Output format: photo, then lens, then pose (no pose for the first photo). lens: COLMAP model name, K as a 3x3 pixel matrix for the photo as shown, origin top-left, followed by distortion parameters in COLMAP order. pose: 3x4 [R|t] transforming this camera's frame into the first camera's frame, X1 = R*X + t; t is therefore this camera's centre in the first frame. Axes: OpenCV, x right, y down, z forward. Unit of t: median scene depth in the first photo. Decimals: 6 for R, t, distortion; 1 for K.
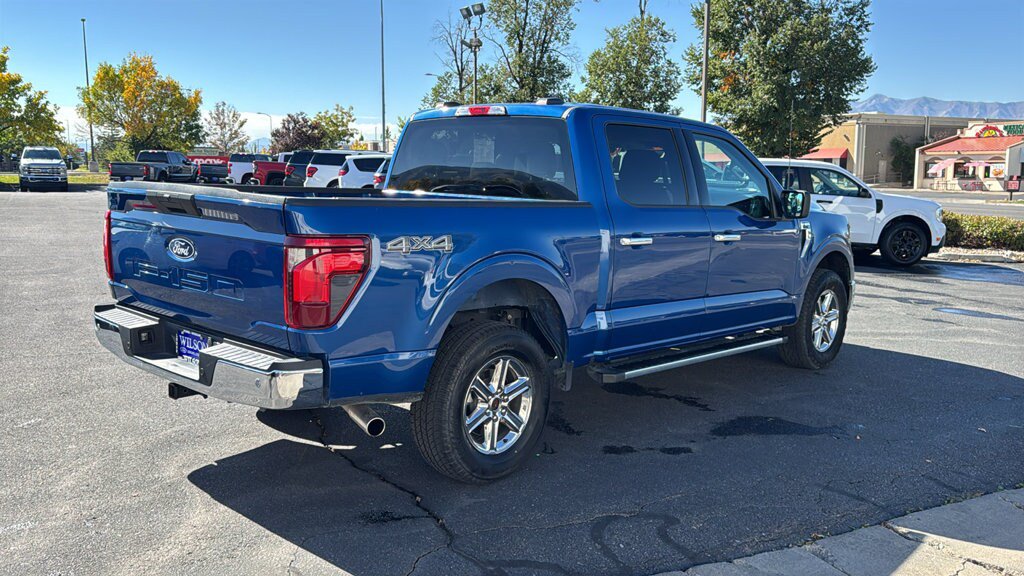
lens RADIAL K [[876.1, 0, 492.2], [0, 876.1, 289.8], [0, 0, 1]] dist [0.126346, -0.218723]
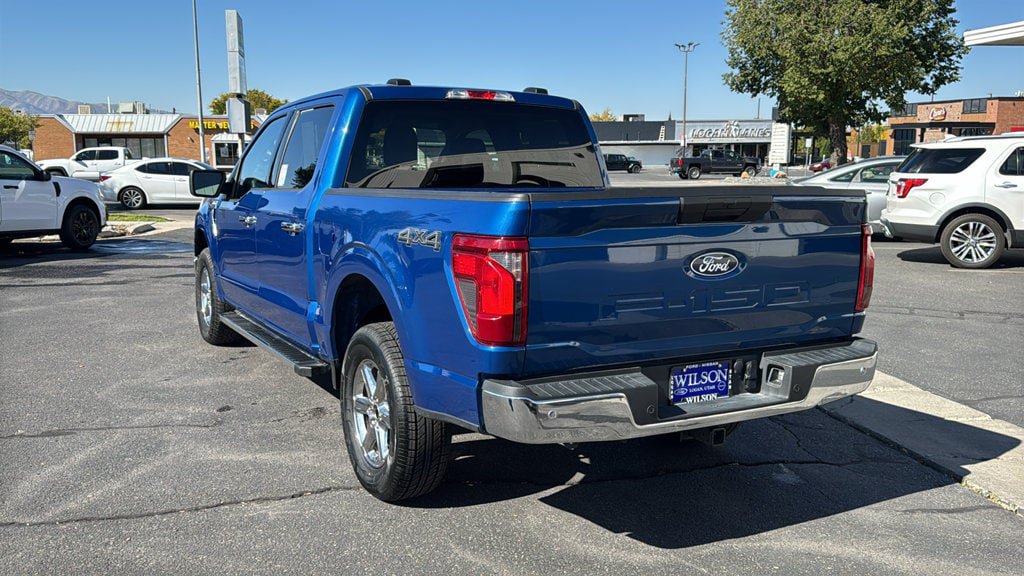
lens RADIAL K [[876.1, 0, 490.1], [0, 876.1, 304.0], [0, 0, 1]] dist [0.126346, -0.218723]
pose [[0.299396, -0.173271, 0.938264, -0.850853], [0.133857, 0.981275, 0.138501, -0.108810], [-0.944693, 0.084127, 0.316983, 0.672528]]
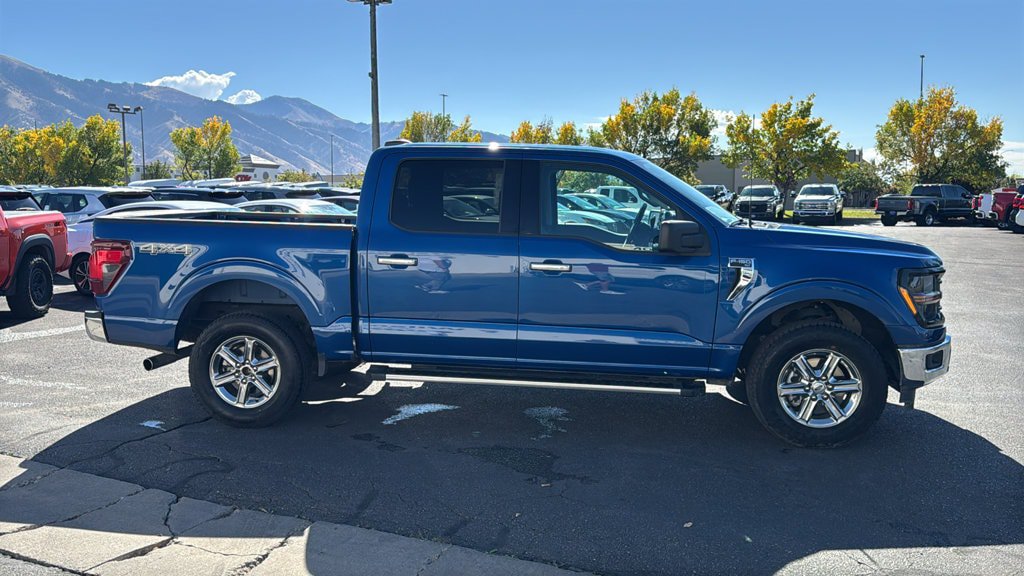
lens RADIAL K [[872.1, 0, 484.7], [0, 872.1, 297.4], [0, 0, 1]] dist [0.139194, -0.245836]
pose [[0.588705, 0.075950, -0.804772, 1.001926], [-0.100523, 0.994727, 0.020343, -0.037493], [0.802074, 0.068922, 0.593235, 0.362323]]
